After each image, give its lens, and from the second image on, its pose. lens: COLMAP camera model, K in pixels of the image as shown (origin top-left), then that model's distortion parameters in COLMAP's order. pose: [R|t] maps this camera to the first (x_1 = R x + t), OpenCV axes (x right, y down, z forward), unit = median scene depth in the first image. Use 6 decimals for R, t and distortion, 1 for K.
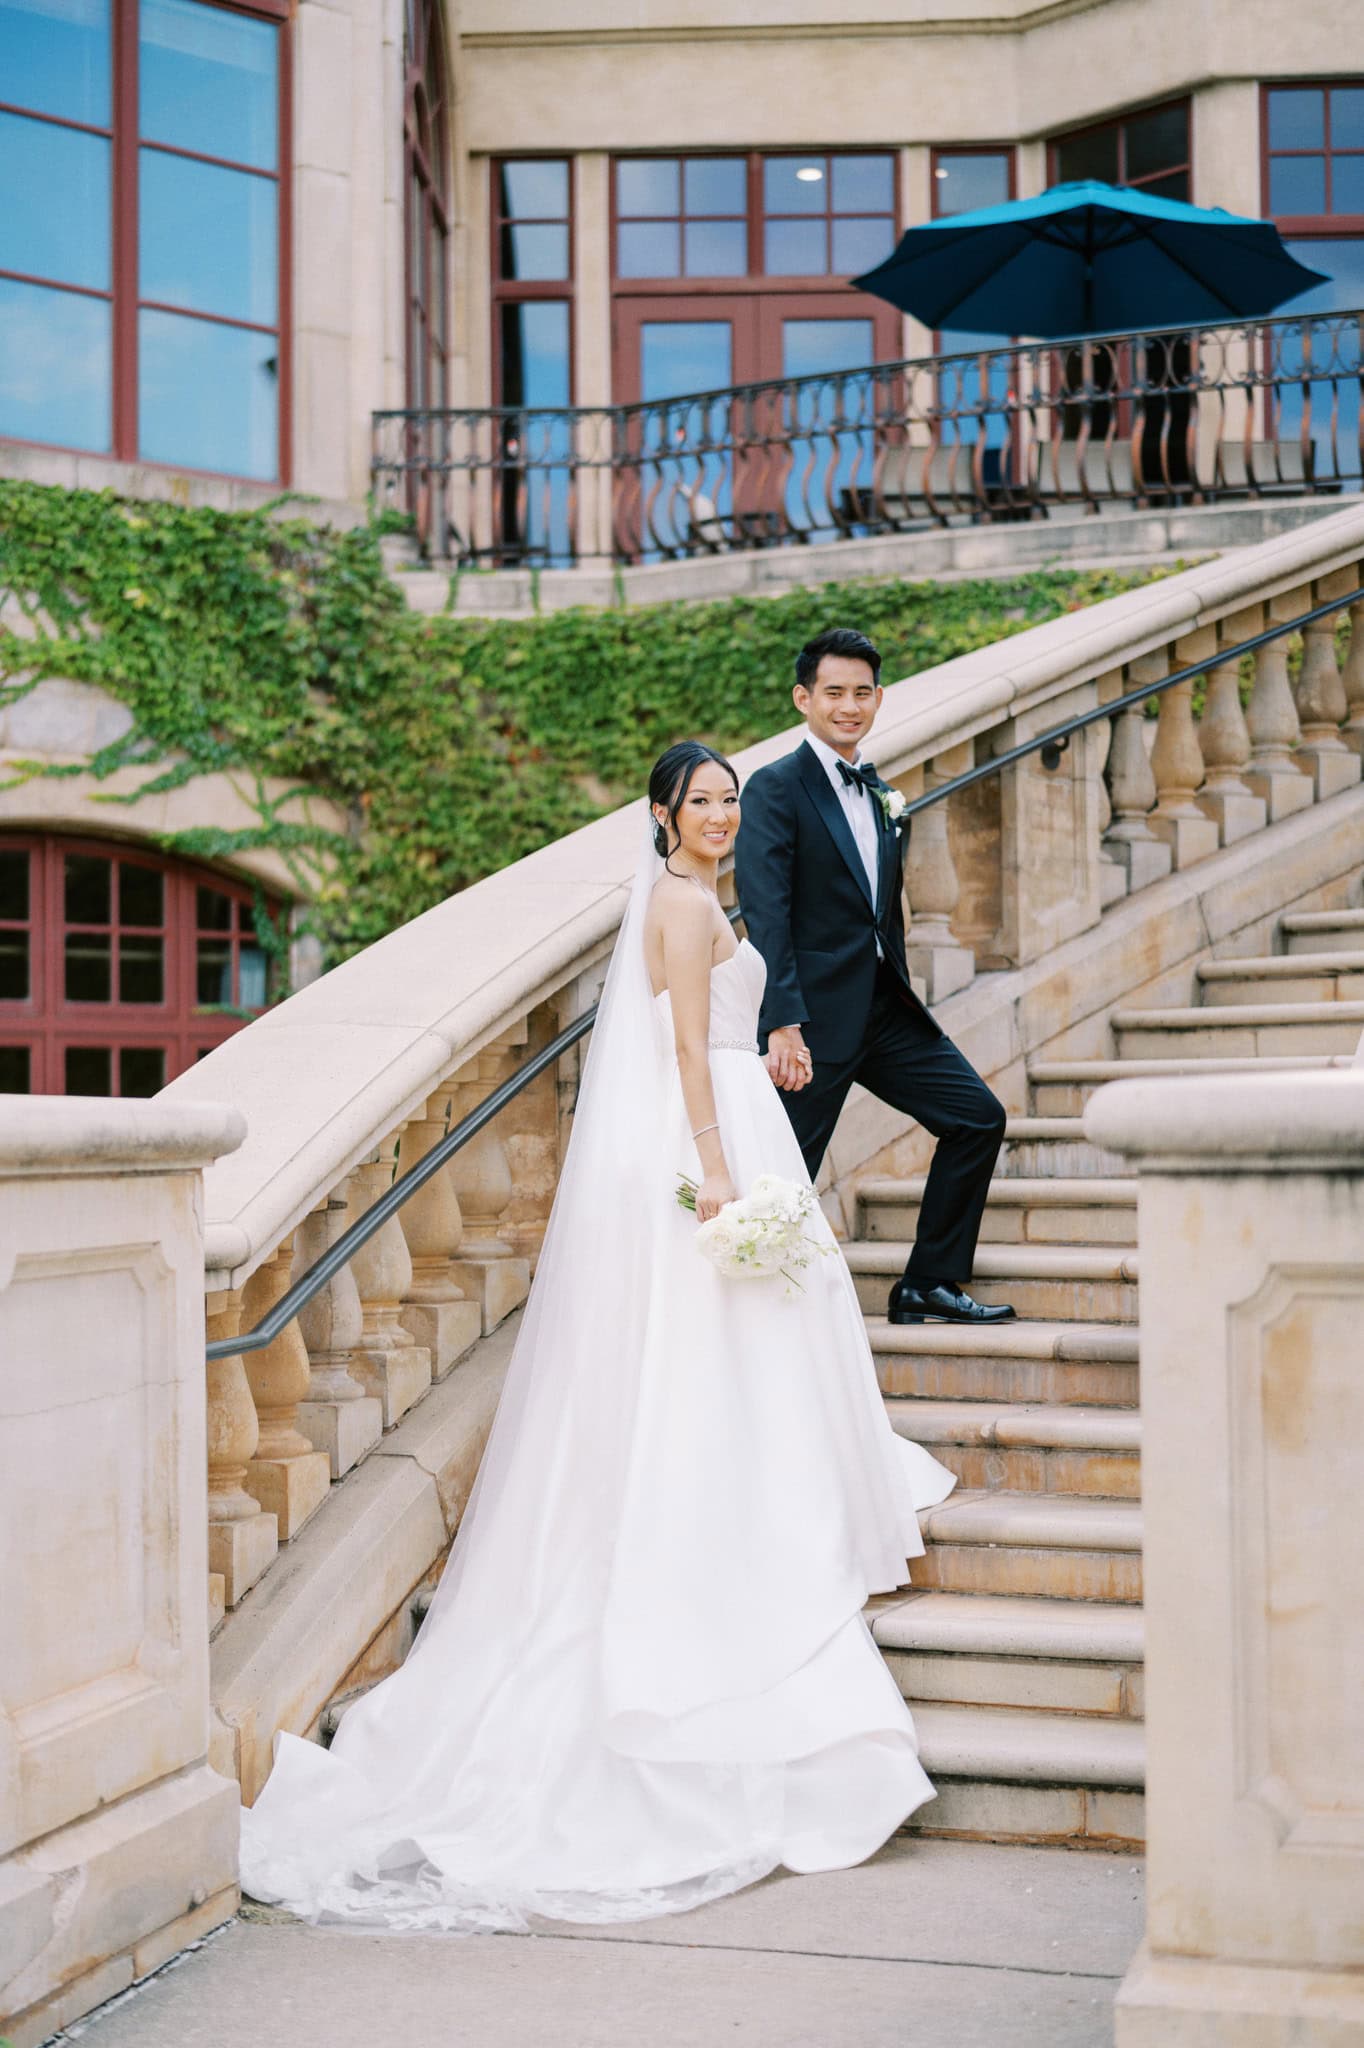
lens RADIAL K [[3028.7, 0, 682.0], [0, 3028.7, 1024.0], [0, 0, 1]] dist [0.027171, -0.068866]
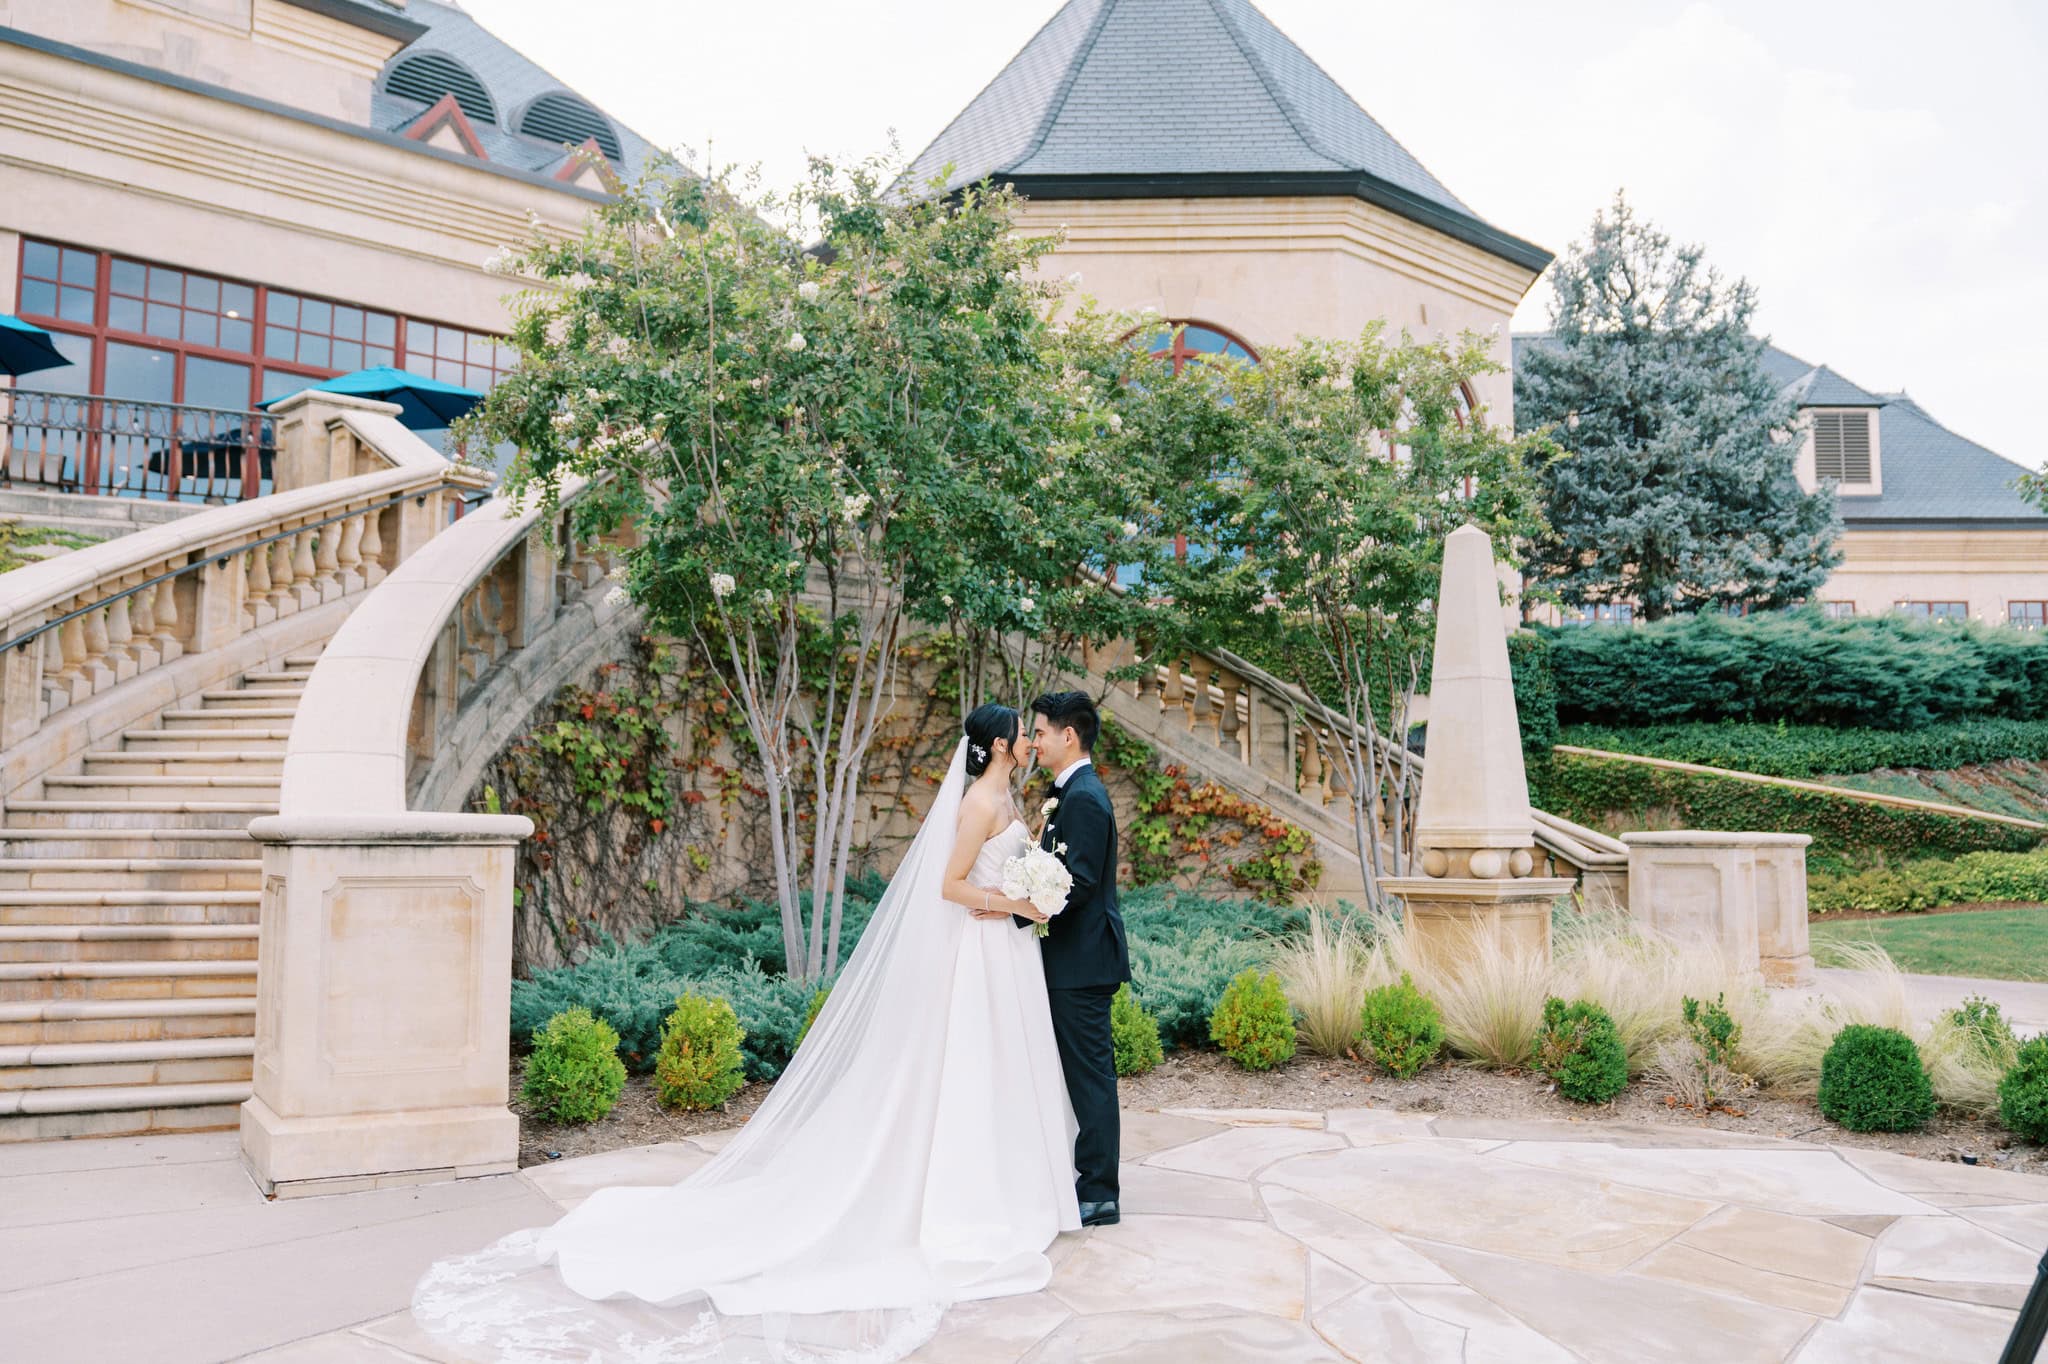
lens RADIAL K [[3028.7, 0, 1024.0], [0, 3028.7, 682.0], [0, 0, 1]] dist [0.027171, -0.068866]
pose [[0.742201, 0.056946, 0.667754, -0.711850], [-0.038002, 0.998356, -0.042901, -0.004632], [-0.669099, 0.006466, 0.743145, -0.902502]]
